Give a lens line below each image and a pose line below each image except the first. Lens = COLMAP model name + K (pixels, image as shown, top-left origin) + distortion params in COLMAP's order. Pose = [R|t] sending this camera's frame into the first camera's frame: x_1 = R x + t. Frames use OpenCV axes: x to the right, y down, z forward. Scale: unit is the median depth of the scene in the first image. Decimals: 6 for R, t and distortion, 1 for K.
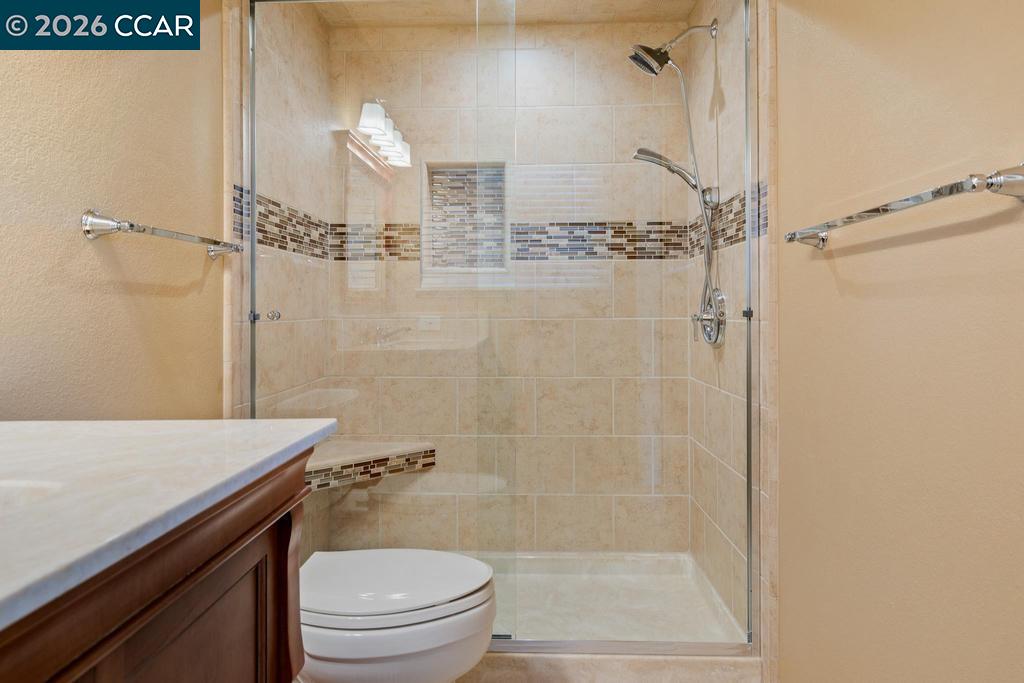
lens RADIAL K [[644.4, 0, 512.0], [0, 644.4, 310.4], [0, 0, 1]] dist [0.002509, 0.000075]
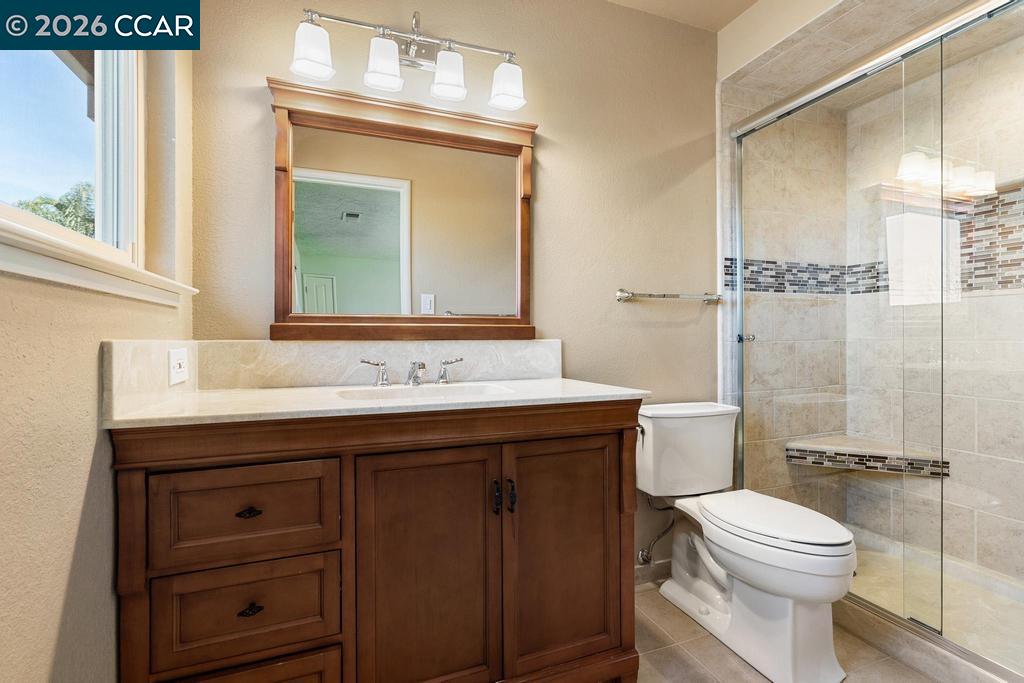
lens RADIAL K [[470.6, 0, 512.0], [0, 470.6, 341.5], [0, 0, 1]] dist [-0.001933, -0.000073]
pose [[0.393410, 0.008971, -0.919320, 0.330536], [0.007023, 0.999894, 0.012762, -0.001052], [0.919337, -0.011477, 0.393305, 0.021687]]
